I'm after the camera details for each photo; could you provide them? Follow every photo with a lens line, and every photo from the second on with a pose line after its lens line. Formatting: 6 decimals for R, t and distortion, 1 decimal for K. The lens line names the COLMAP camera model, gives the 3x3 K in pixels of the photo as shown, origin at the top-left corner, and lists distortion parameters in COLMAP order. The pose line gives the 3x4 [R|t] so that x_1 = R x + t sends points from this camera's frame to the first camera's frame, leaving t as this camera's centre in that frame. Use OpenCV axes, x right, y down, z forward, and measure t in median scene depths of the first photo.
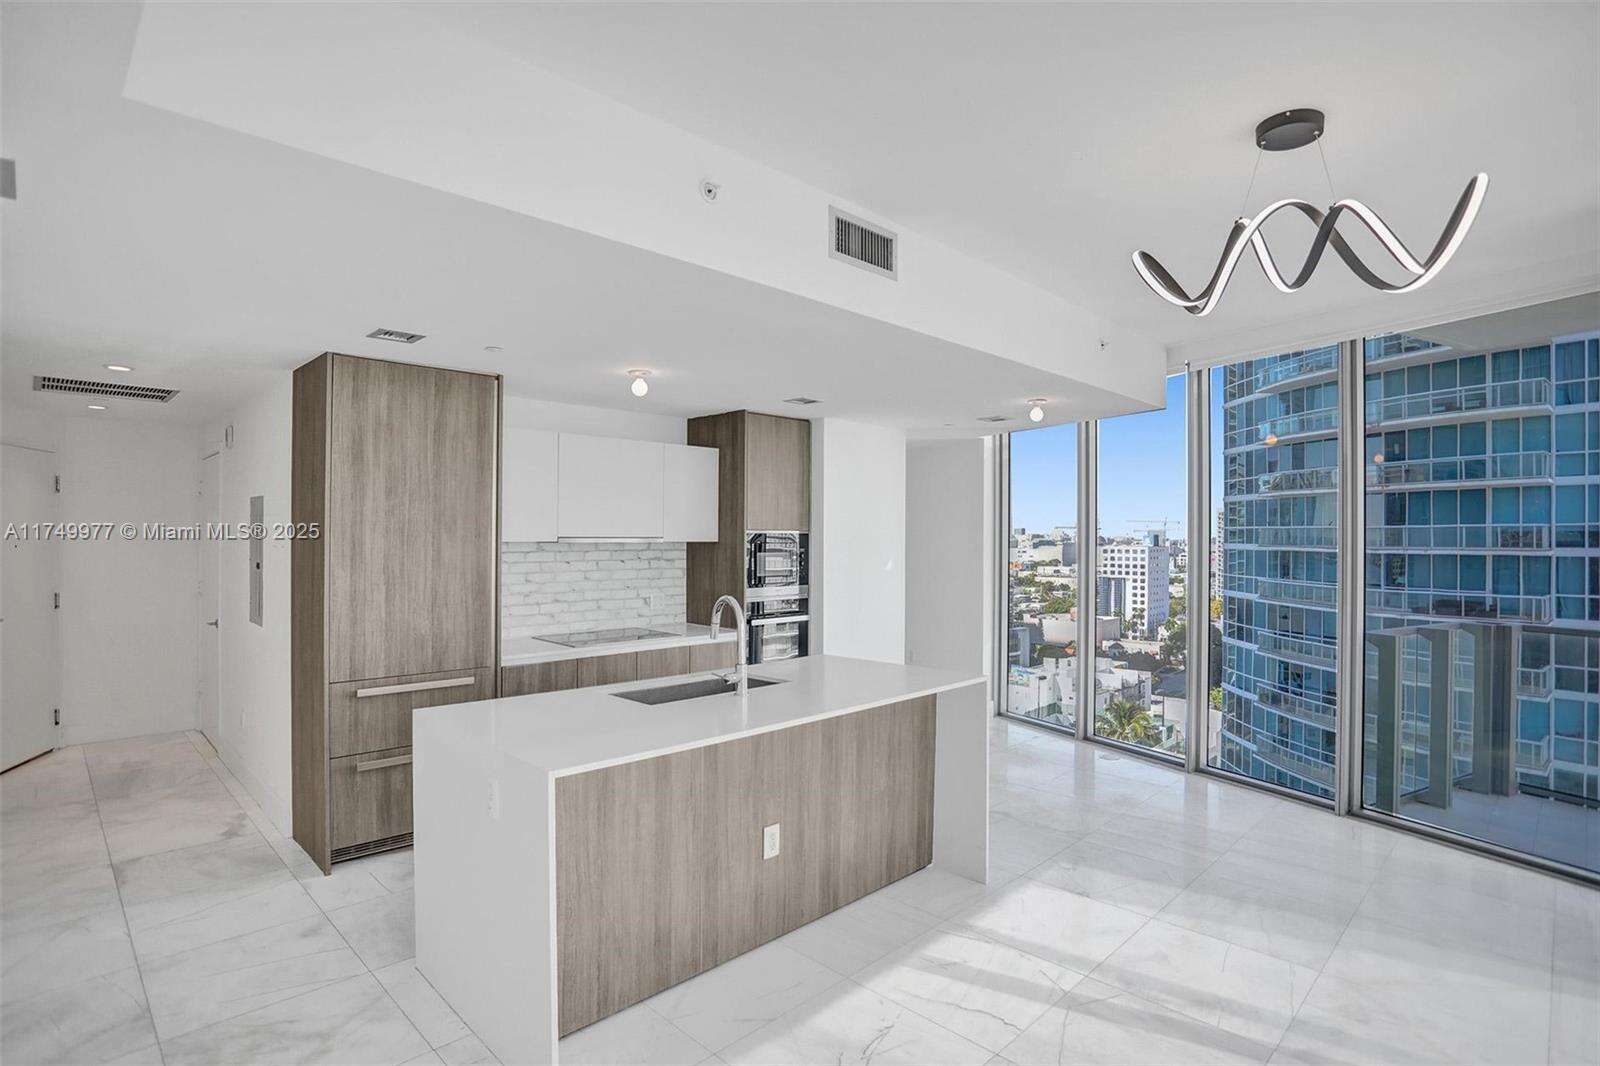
lens RADIAL K [[818.2, 0, 801.0], [0, 818.2, 533.4], [0, 0, 1]] dist [-0.066662, 0.030809]
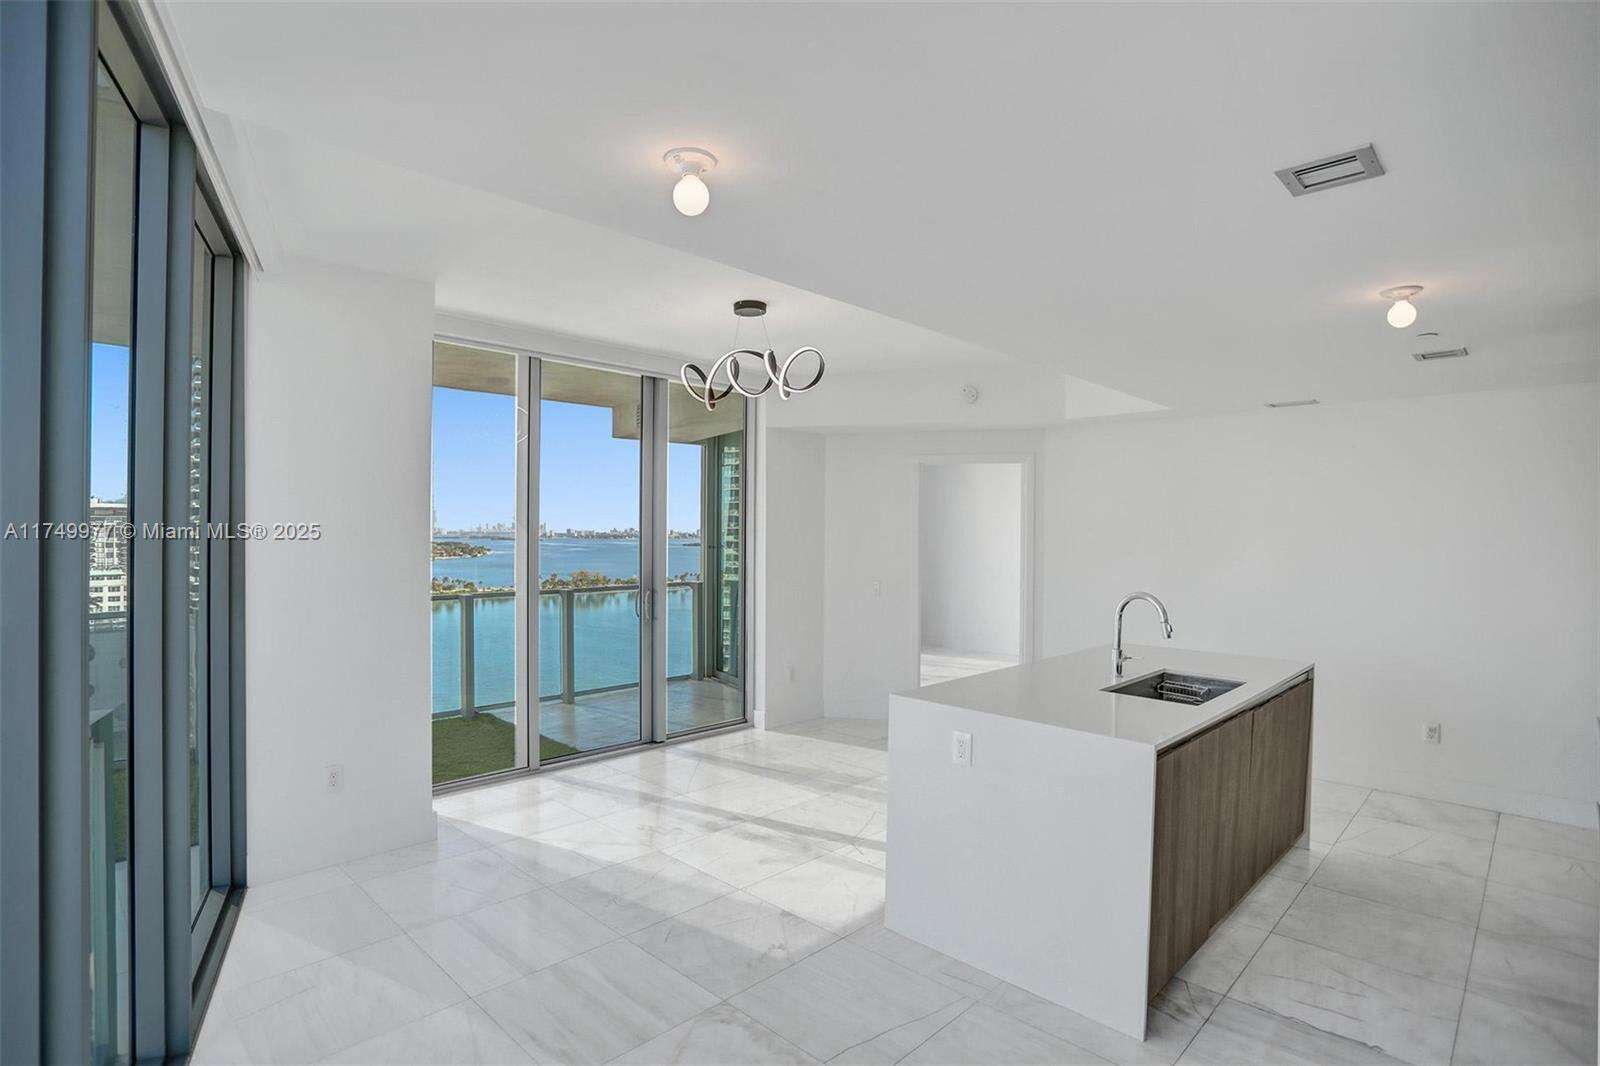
lens RADIAL K [[818.2, 0, 807.8], [0, 818.2, 522.1], [0, 0, 1]] dist [-0.066662, 0.030809]
pose [[-0.999864, -0.011708, -0.011649, 0.310818], [-0.011565, 0.999857, -0.012310, 0.003435], [0.011791, -0.012173, -0.999856, 1.762912]]
